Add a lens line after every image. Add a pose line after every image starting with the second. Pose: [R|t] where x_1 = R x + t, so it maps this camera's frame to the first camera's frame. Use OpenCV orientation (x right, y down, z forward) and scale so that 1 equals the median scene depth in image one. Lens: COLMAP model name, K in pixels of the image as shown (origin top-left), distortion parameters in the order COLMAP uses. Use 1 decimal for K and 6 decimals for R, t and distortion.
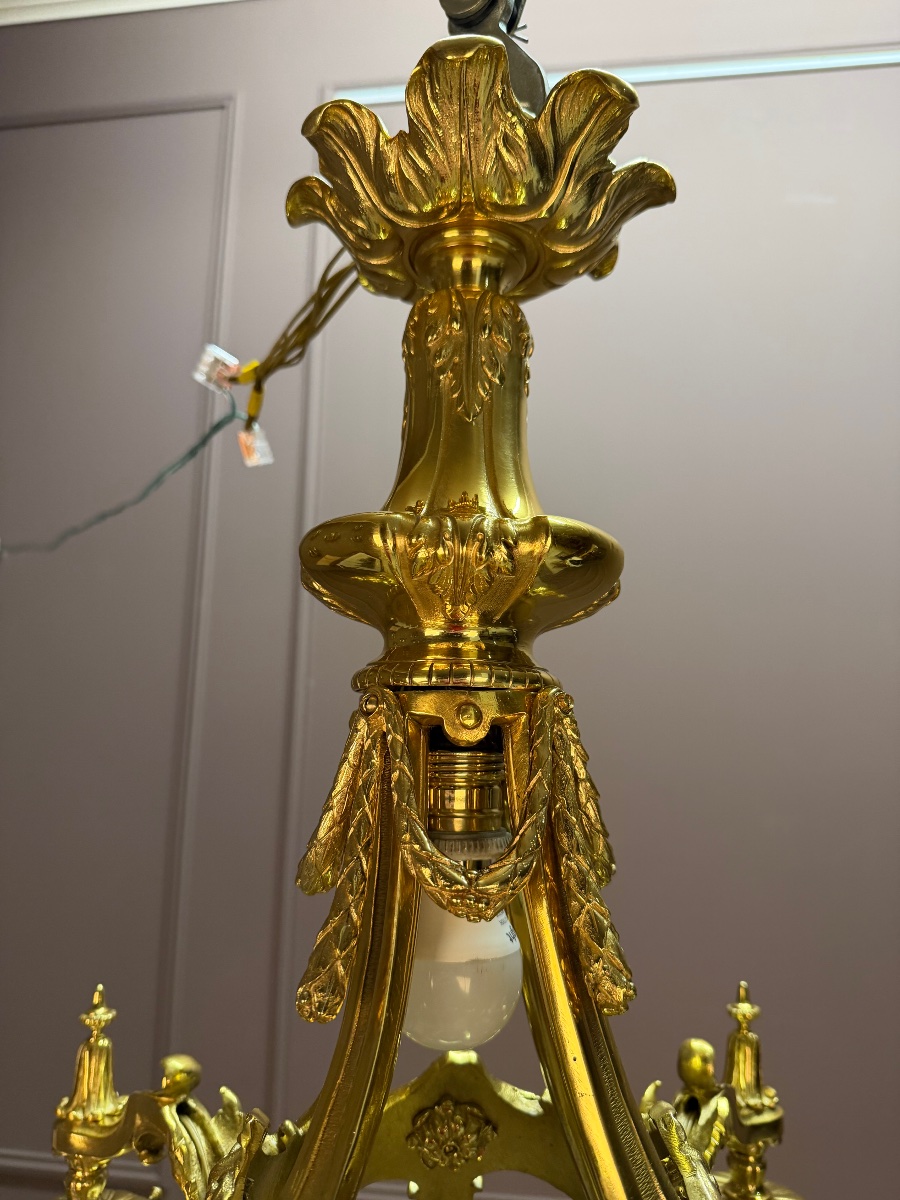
lens RADIAL K [[862.6, 0, 450.0], [0, 862.6, 600.0], [0, 0, 1]] dist [-0.001310, -0.007726]
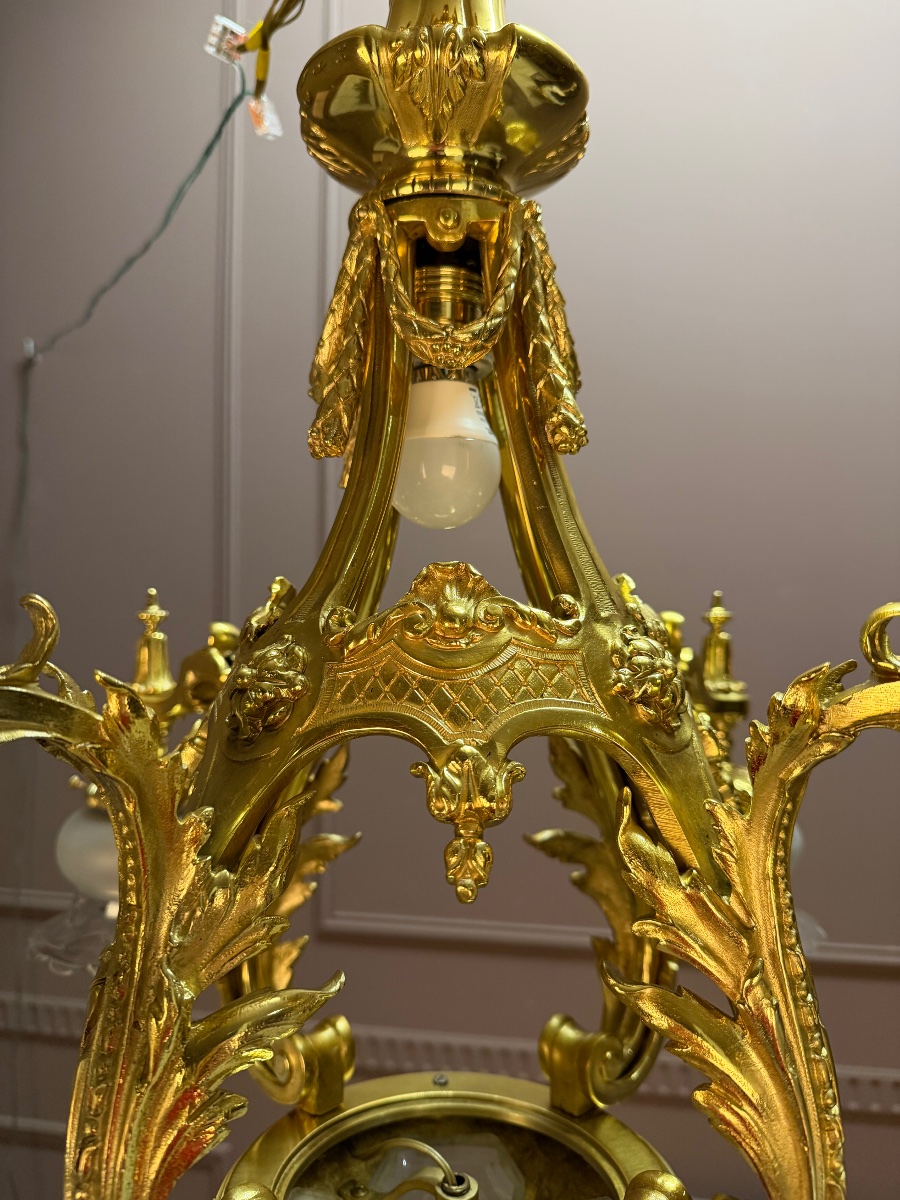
lens RADIAL K [[860.0, 0, 450.0], [0, 860.0, 600.0], [0, 0, 1]] dist [-0.036533, -0.000342]
pose [[0.999044, -0.012706, -0.041823, 0.057938], [0.019117, 0.987467, 0.156661, 0.405198], [0.039309, -0.157311, 0.986766, -0.173115]]
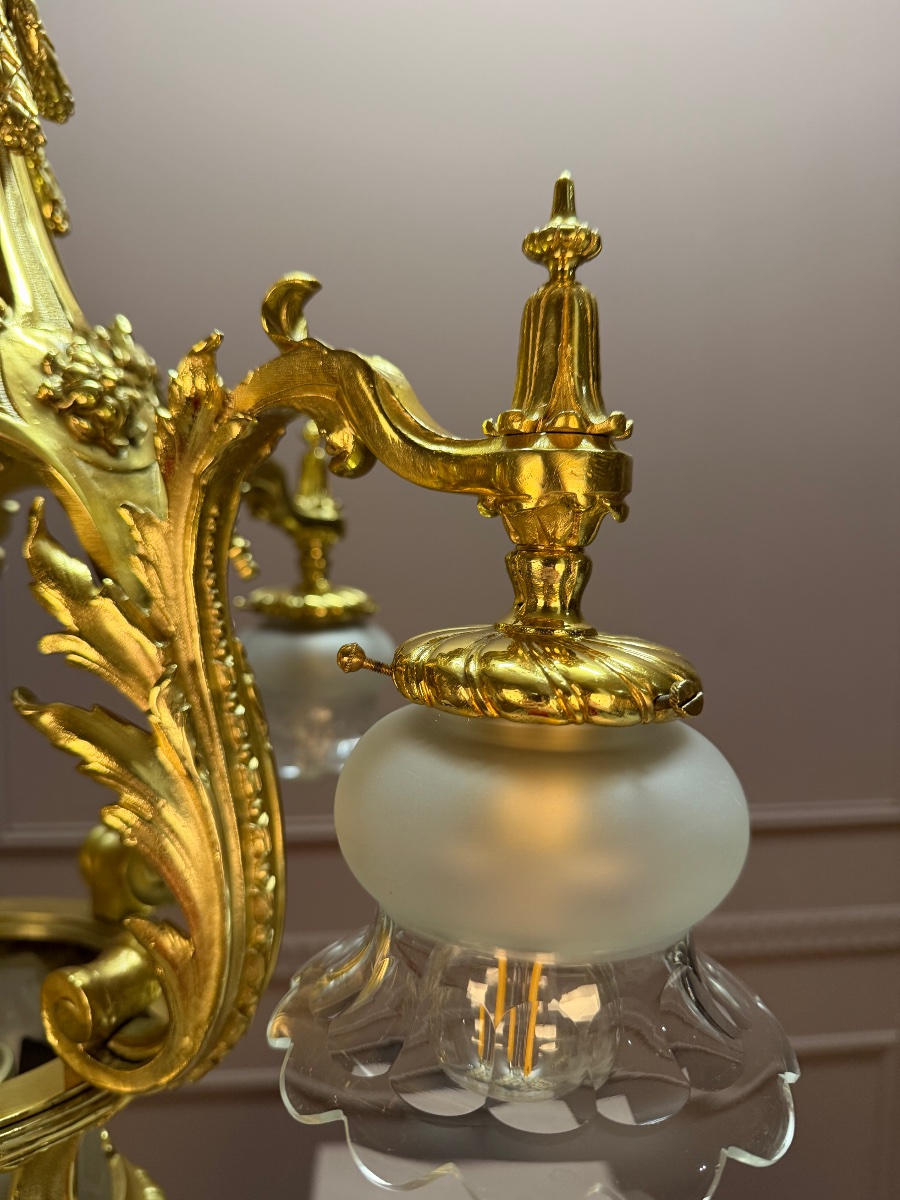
lens RADIAL K [[862.6, 0, 450.0], [0, 862.6, 600.0], [0, 0, 1]] dist [-0.001310, -0.007726]
pose [[0.970869, -0.032705, 0.237368, 0.357717], [-0.024842, 0.971564, 0.235471, 0.620497], [-0.238319, -0.234508, 0.942449, -0.185311]]
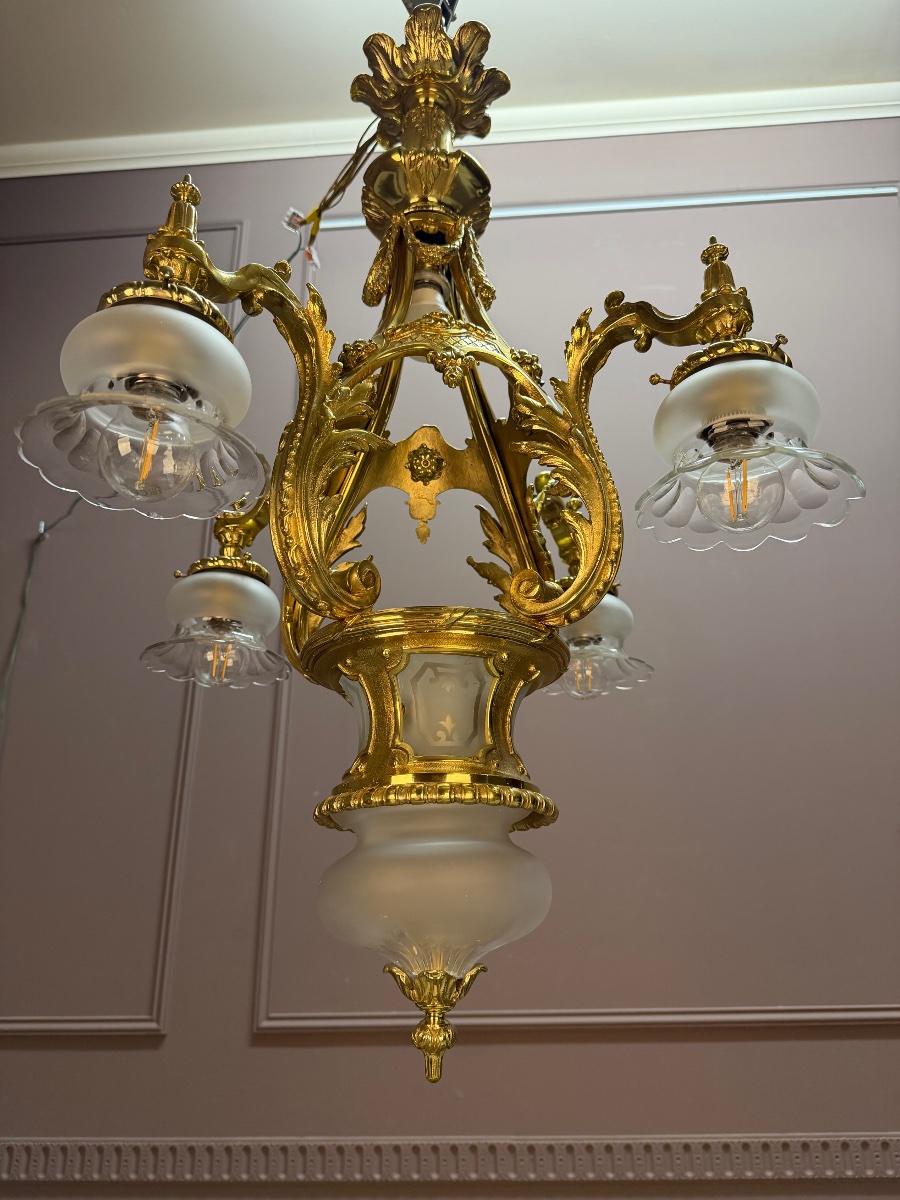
lens RADIAL K [[860.3, 0, 447.4], [0, 860.3, 642.4], [0, 0, 1]] dist [-0.002037, -0.007361]
pose [[0.997580, -0.004115, 0.069401, -0.104468], [0.017747, 0.980249, -0.196968, 1.703051], [-0.067220, 0.197723, 0.977950, -1.166844]]
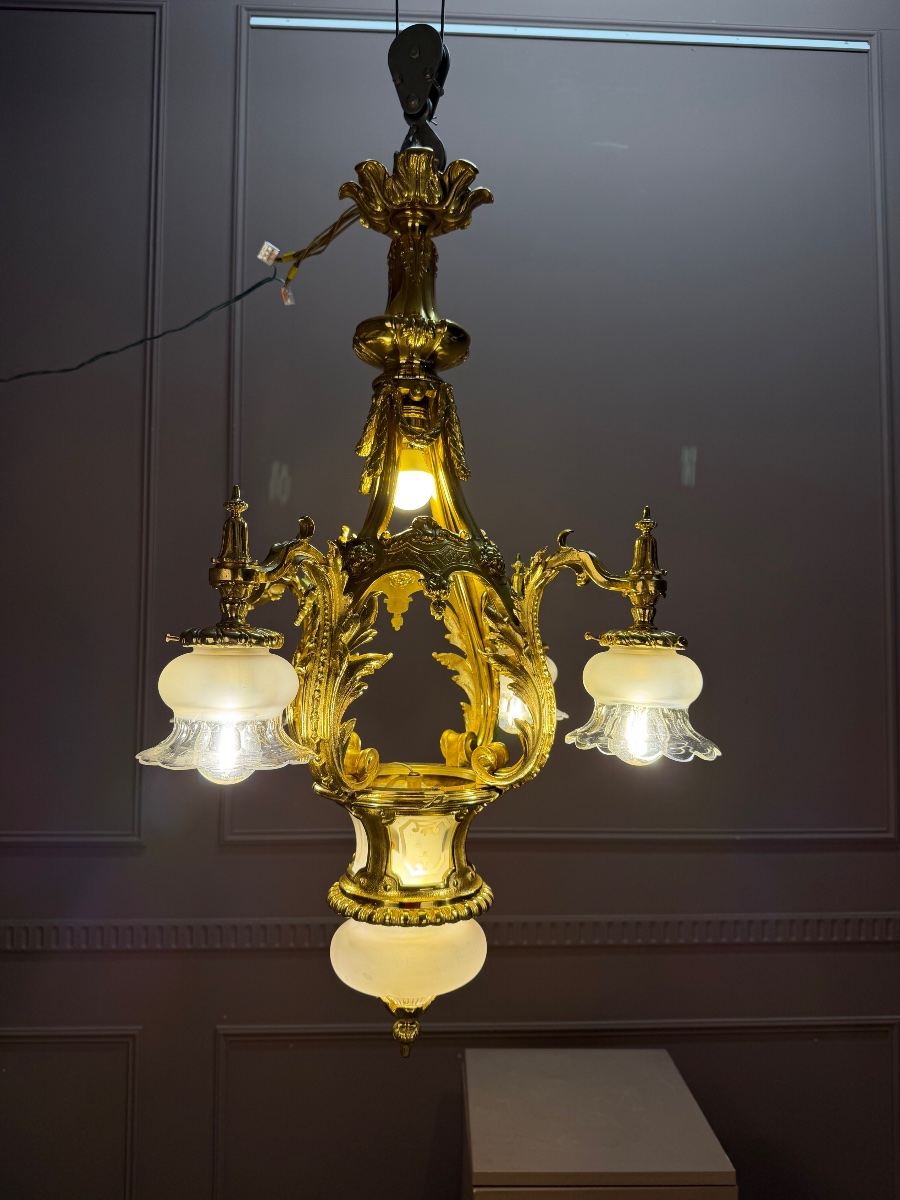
lens RADIAL K [[862.6, 0, 450.0], [0, 862.6, 600.0], [0, 0, 1]] dist [-0.001310, -0.007726]
pose [[0.984601, -0.003586, 0.174781, -0.348870], [-0.018302, 0.992182, 0.123454, 0.436623], [-0.173857, -0.124752, 0.976837, -1.790855]]
